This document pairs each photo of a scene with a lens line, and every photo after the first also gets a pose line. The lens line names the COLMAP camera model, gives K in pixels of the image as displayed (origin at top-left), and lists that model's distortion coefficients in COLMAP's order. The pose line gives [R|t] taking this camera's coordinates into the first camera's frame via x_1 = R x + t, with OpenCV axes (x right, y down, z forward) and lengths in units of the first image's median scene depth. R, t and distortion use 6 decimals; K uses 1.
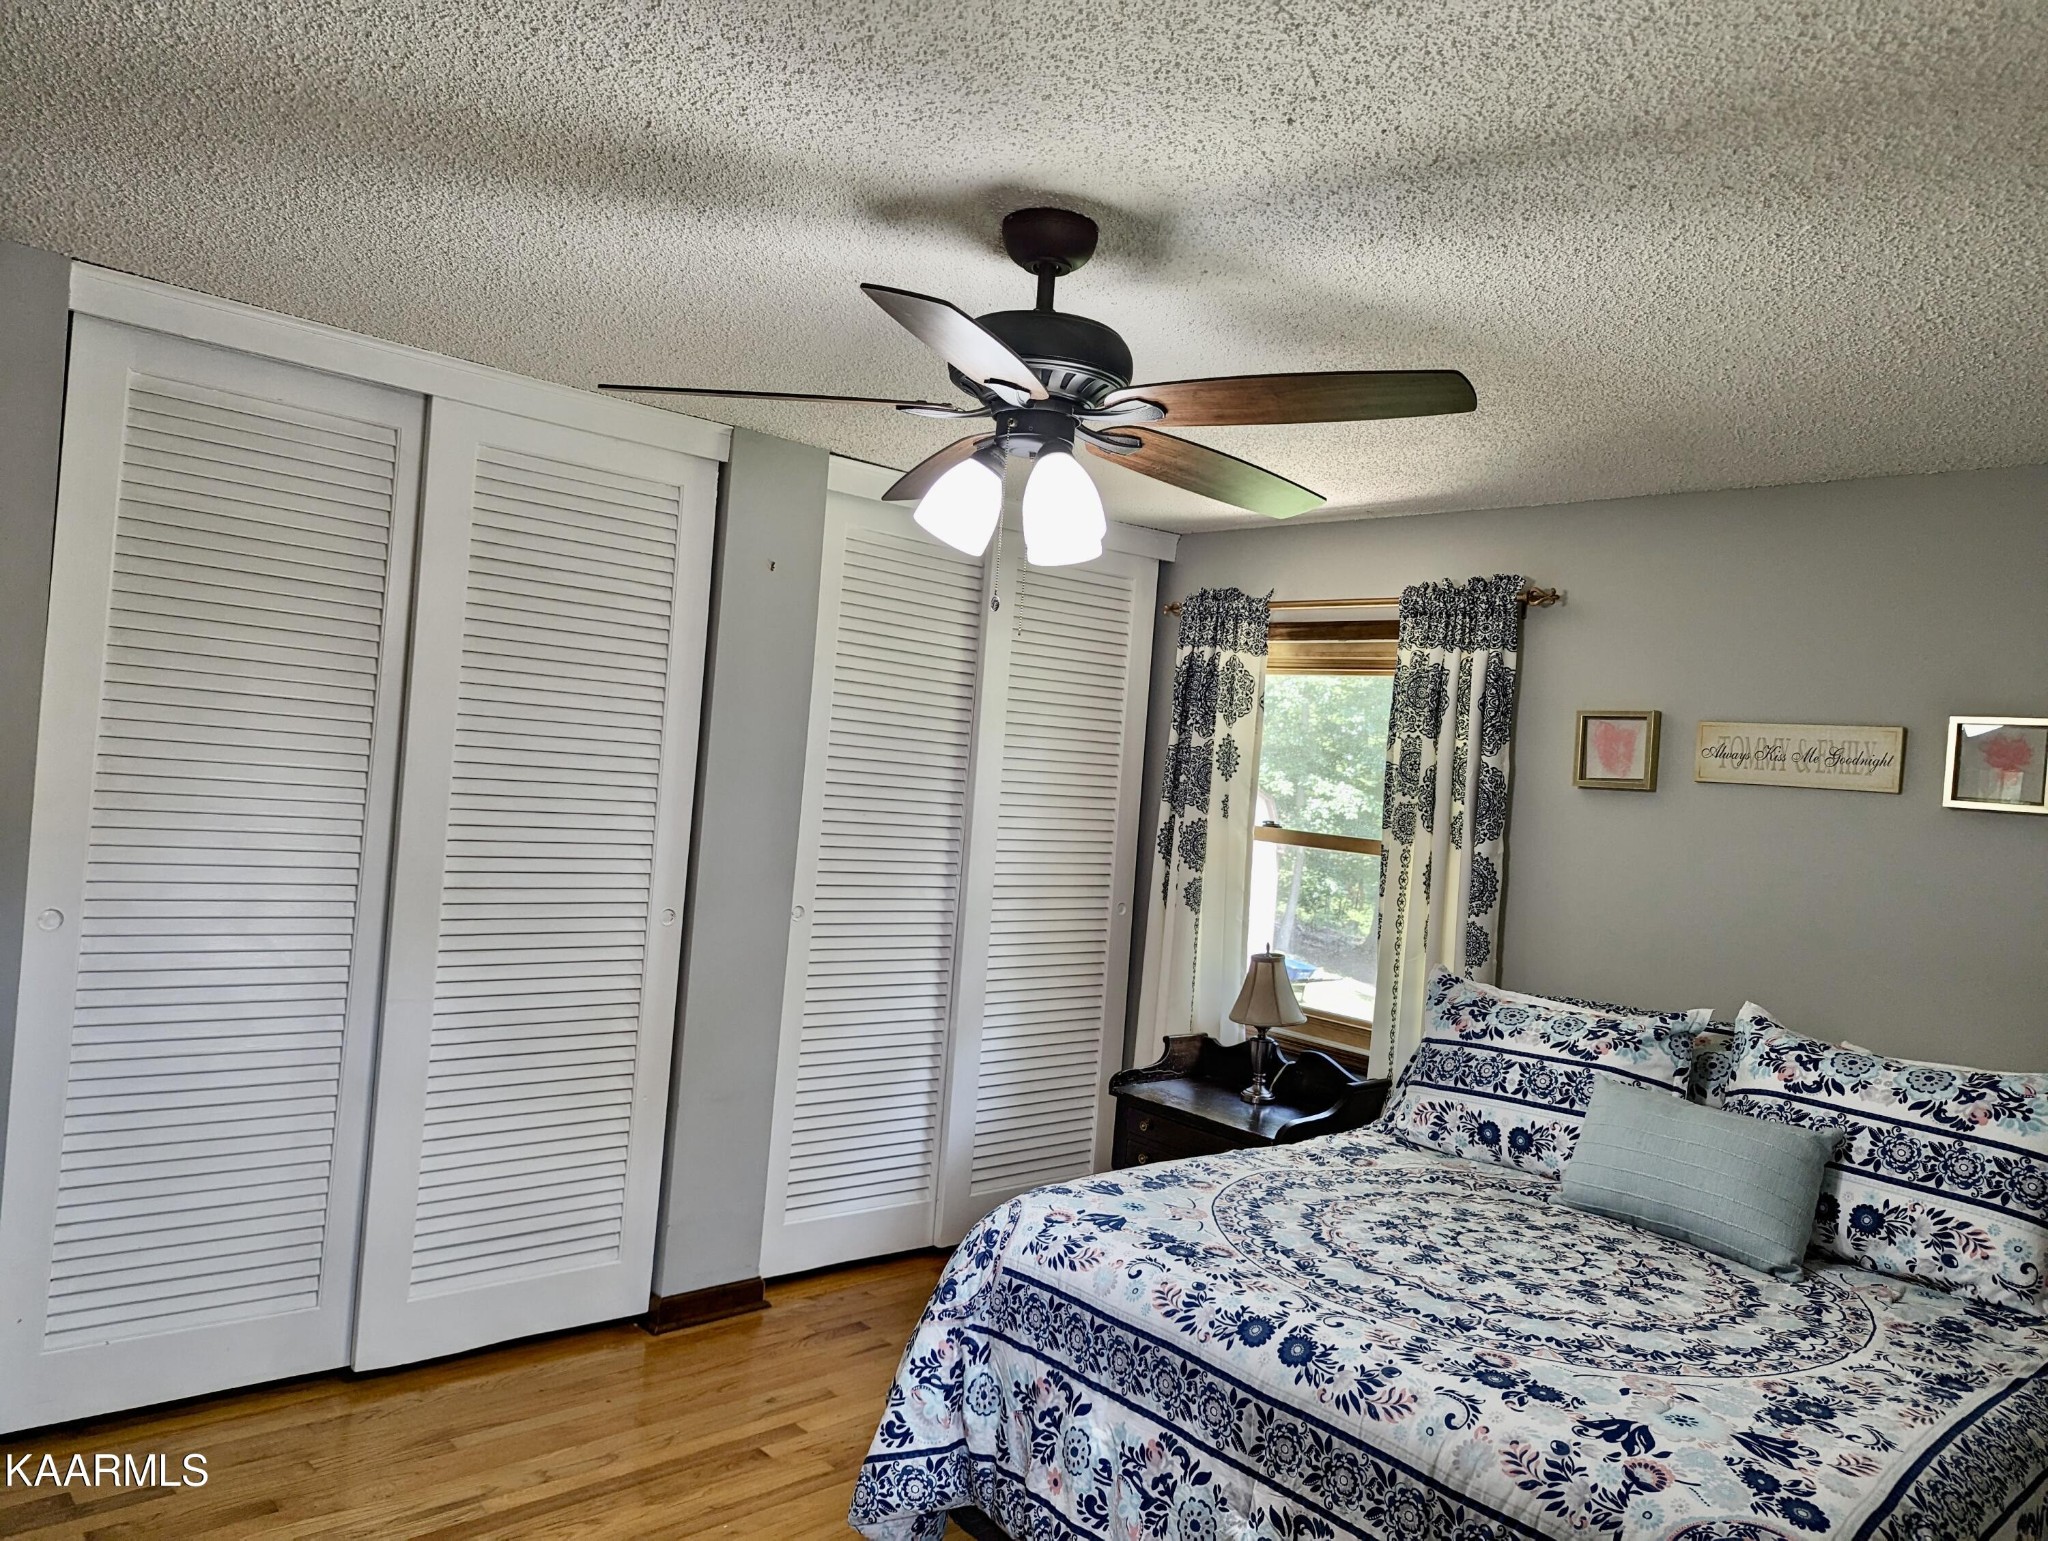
lens RADIAL K [[1447.3, 0, 1011.0], [0, 1447.3, 768.1], [0, 0, 1]] dist [0.066197, -0.073213]
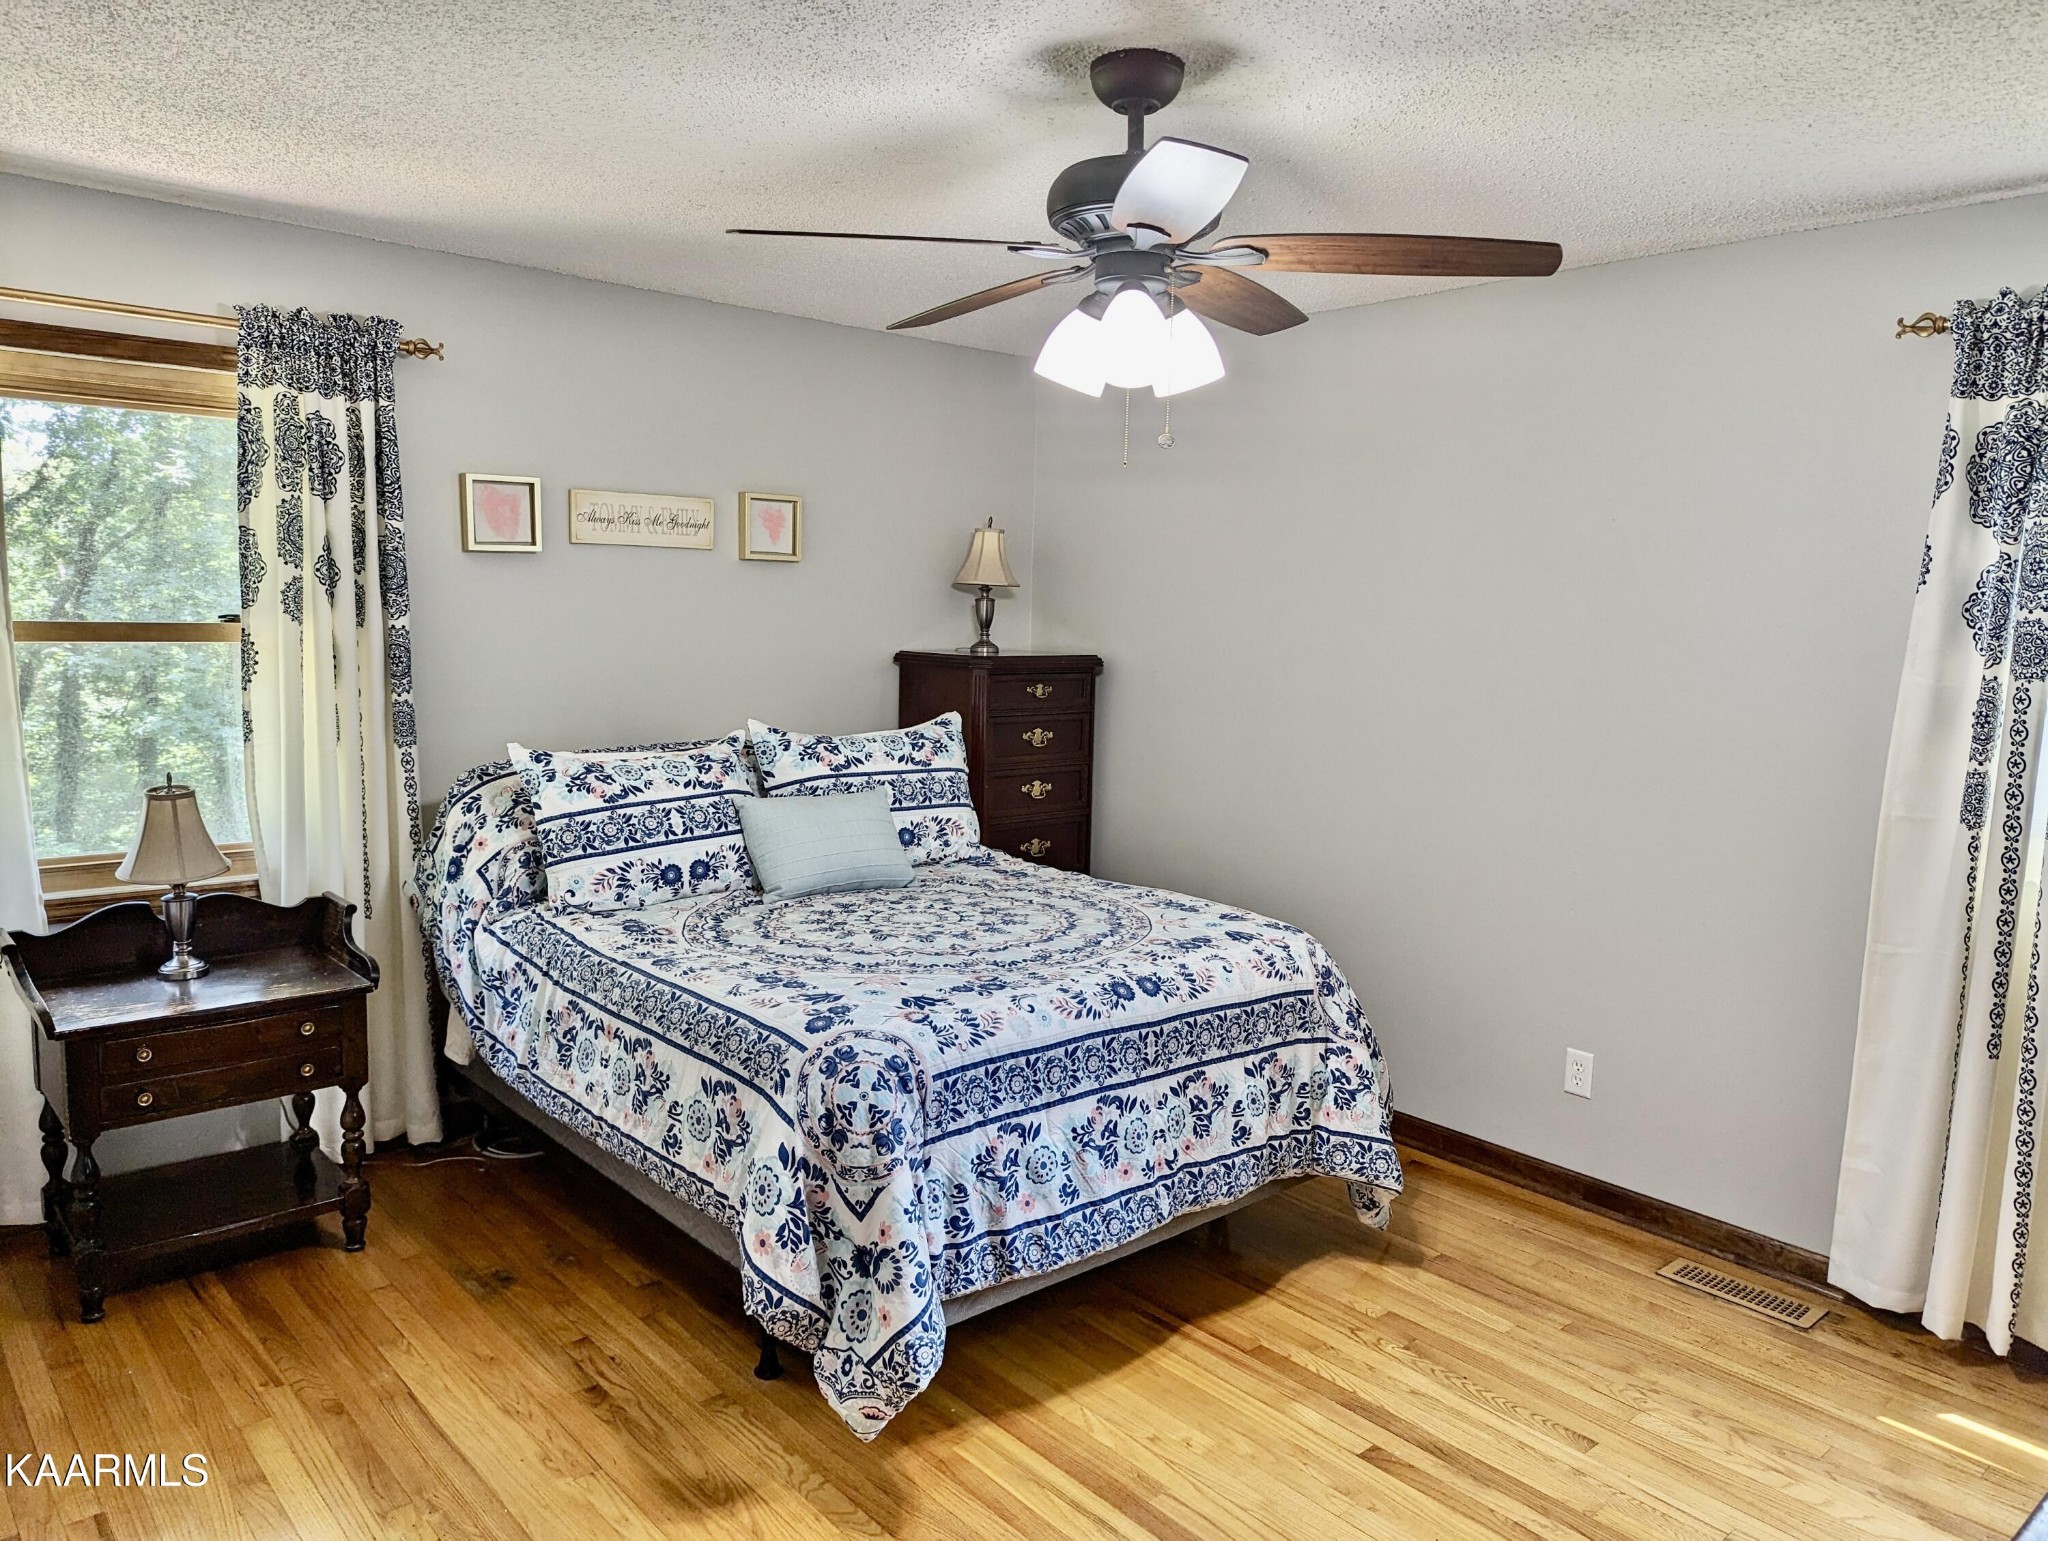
lens RADIAL K [[1447.3, 0, 1011.0], [0, 1447.3, 768.1], [0, 0, 1]] dist [0.066197, -0.073213]
pose [[0.017081, -0.197318, 0.980191, -0.946281], [-0.018390, 0.980106, 0.197622, -0.070121], [-0.999685, -0.021402, 0.013113, 0.924286]]
